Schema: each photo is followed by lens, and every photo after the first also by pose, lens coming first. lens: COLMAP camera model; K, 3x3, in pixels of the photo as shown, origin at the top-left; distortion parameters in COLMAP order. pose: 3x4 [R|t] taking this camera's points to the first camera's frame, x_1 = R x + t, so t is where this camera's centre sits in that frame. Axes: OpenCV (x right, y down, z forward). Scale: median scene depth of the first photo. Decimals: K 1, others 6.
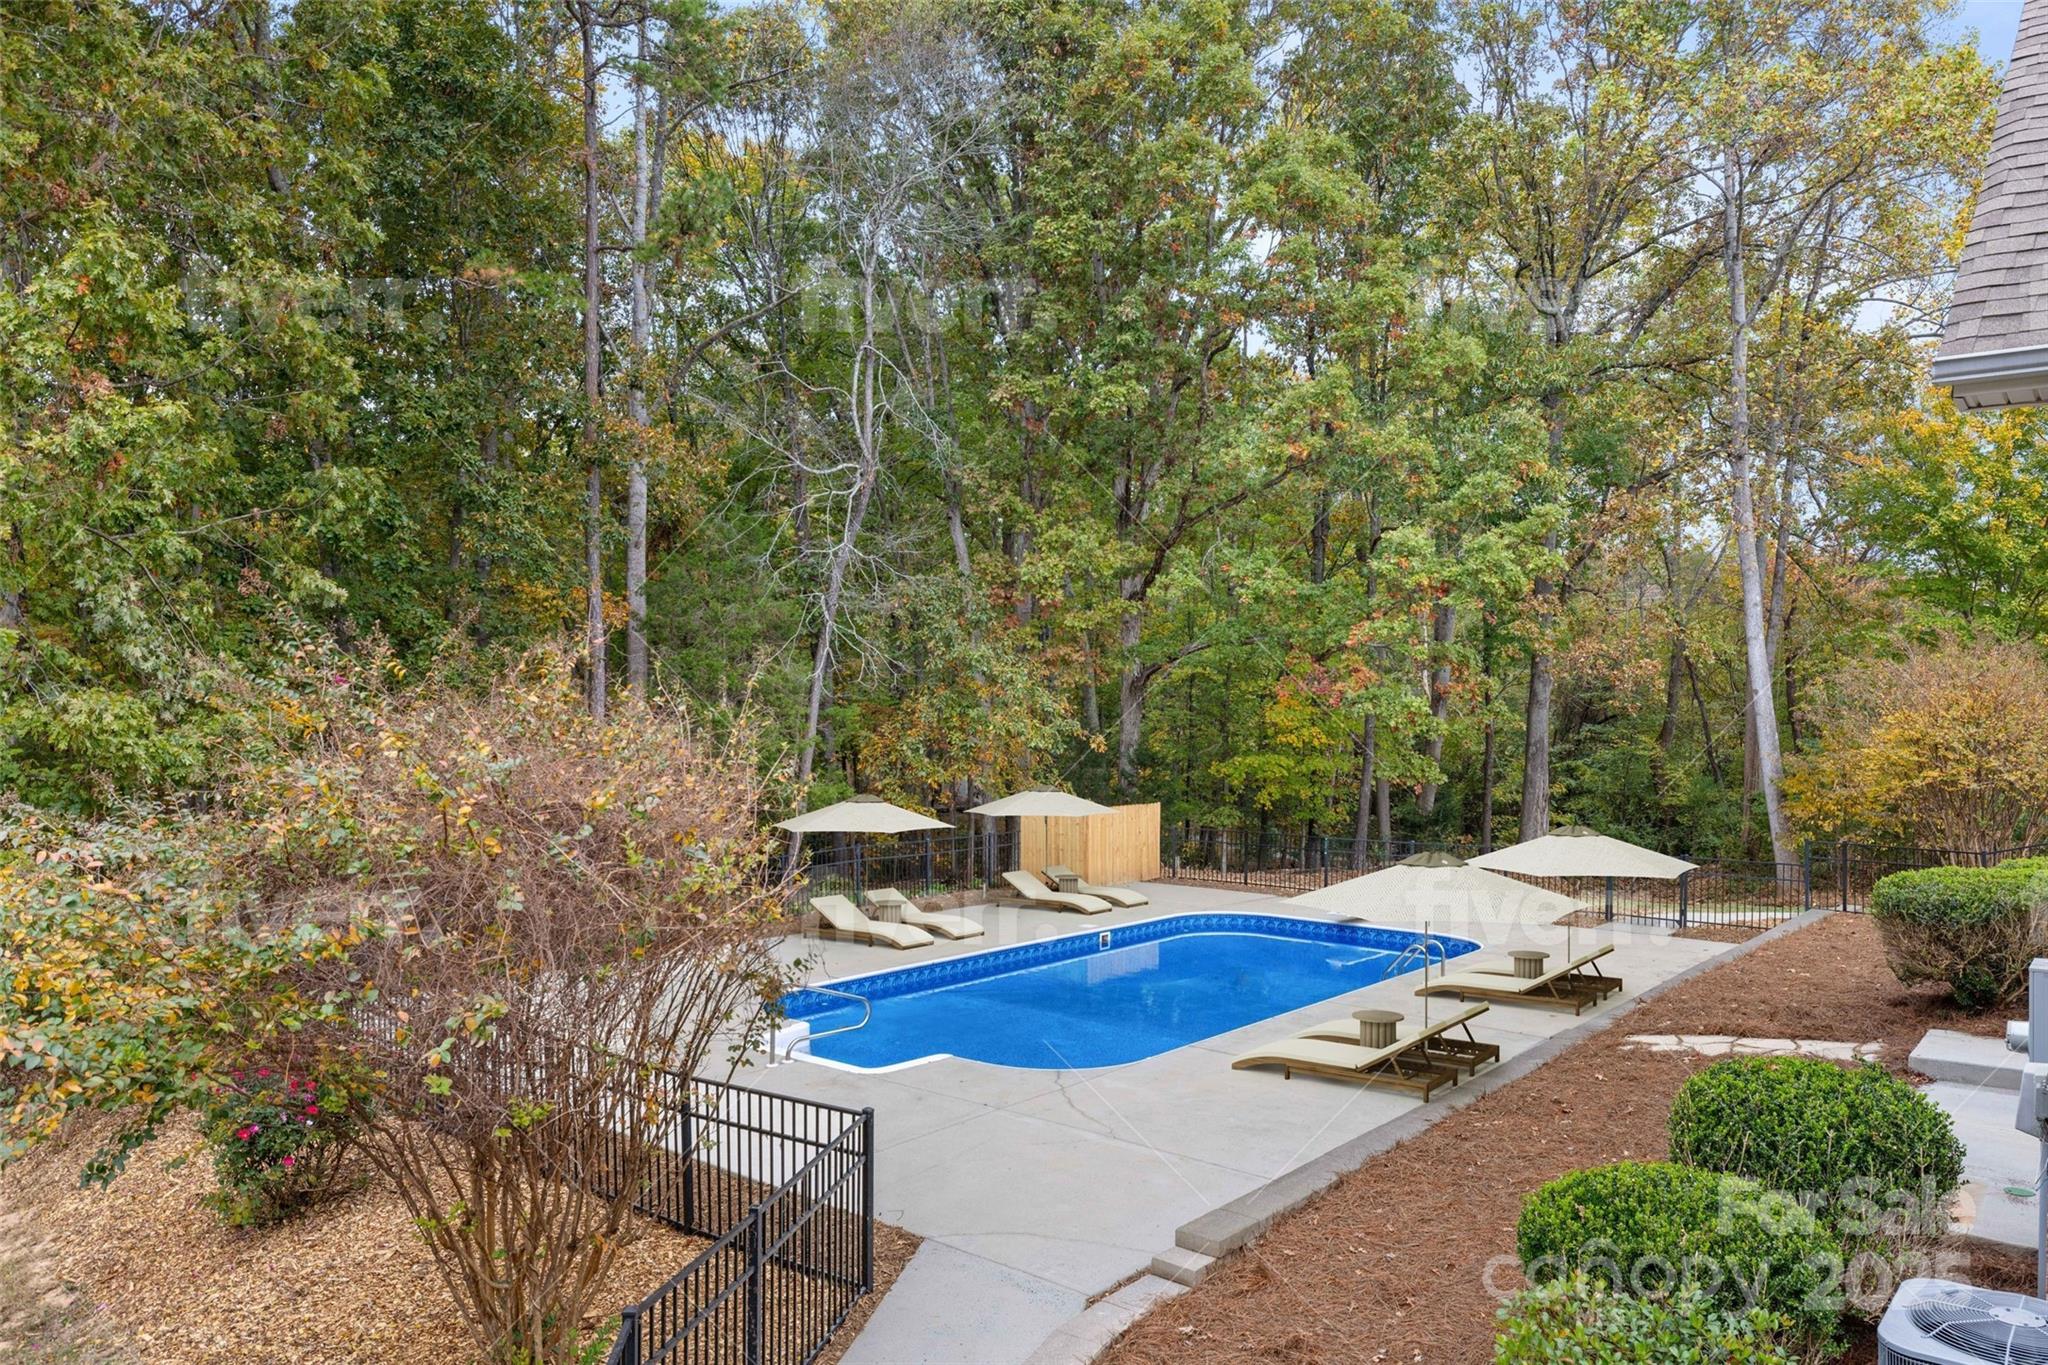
lens RADIAL K [[1351.2, 0, 1037.2], [0, 1351.2, 730.7], [0, 0, 1]] dist [-0.003124, 0.002955]
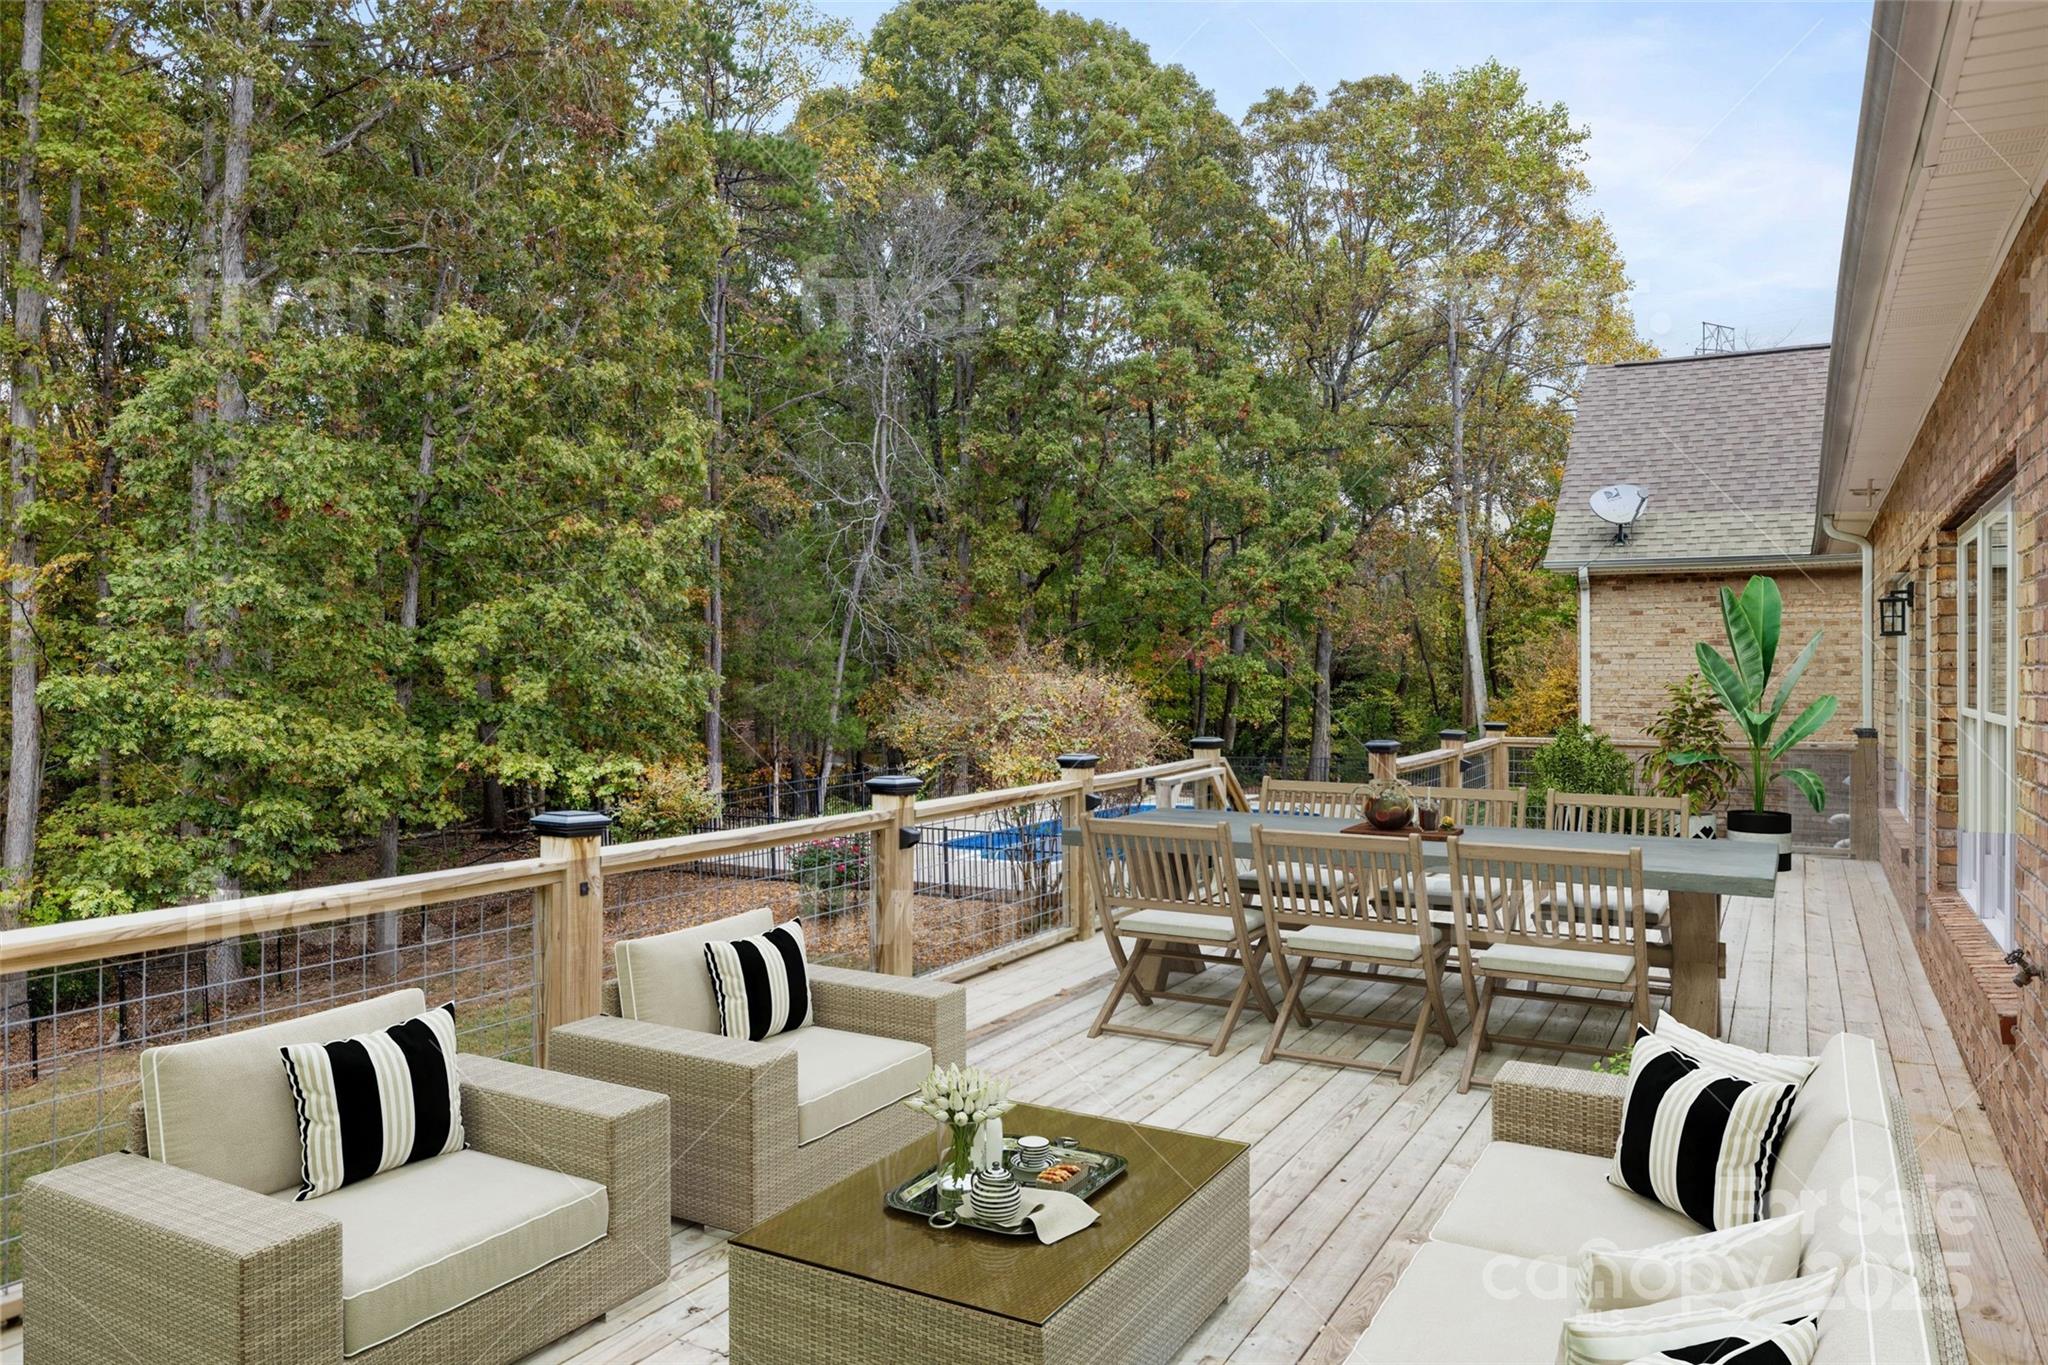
lens RADIAL K [[1351.2, 0, 1023.4], [0, 1351.2, 682.5], [0, 0, 1]] dist [-0.003124, 0.002955]
pose [[0.984127, -0.009727, 0.177196, -0.219618], [0.011417, 0.999898, -0.008523, 0.007701], [-0.177095, 0.010411, 0.984139, -0.379893]]
